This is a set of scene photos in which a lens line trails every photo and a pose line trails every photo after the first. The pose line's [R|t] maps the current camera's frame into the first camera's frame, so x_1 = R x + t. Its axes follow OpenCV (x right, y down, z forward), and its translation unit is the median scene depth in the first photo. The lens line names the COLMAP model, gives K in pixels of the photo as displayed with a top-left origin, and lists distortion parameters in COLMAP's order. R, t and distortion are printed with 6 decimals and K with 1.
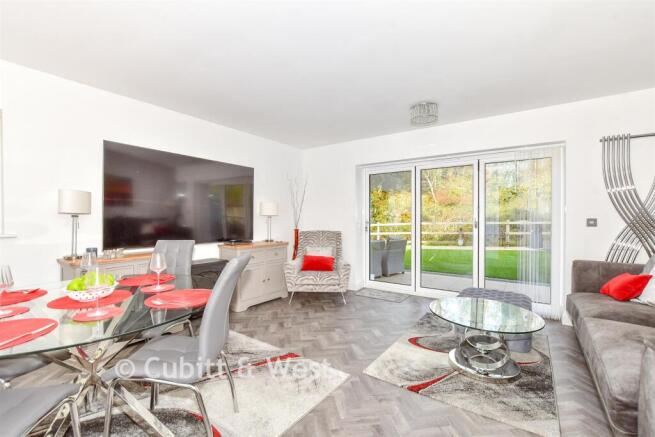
lens RADIAL K [[286.0, 0, 327.5], [0, 286.0, 218.5], [0, 0, 1]] dist [-0.017506, 0.000038]
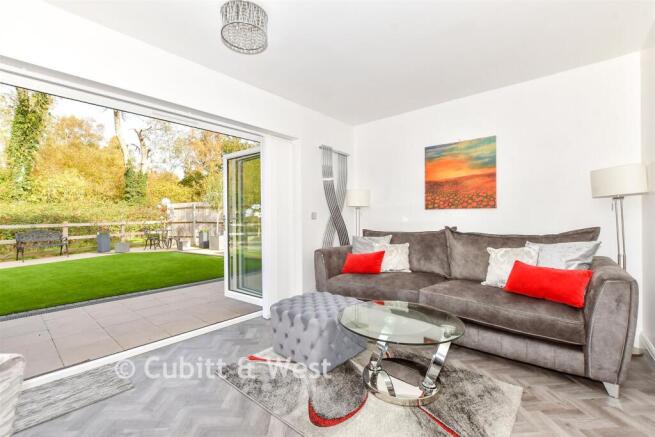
lens RADIAL K [[286.0, 0, 327.5], [0, 286.0, 218.5], [0, 0, 1]] dist [-0.017506, 0.000038]
pose [[0.121235, -0.004537, 0.992614, -0.246423], [0.013935, 0.999899, 0.002868, 0.023564], [-0.992526, 0.013484, 0.121286, 0.870024]]
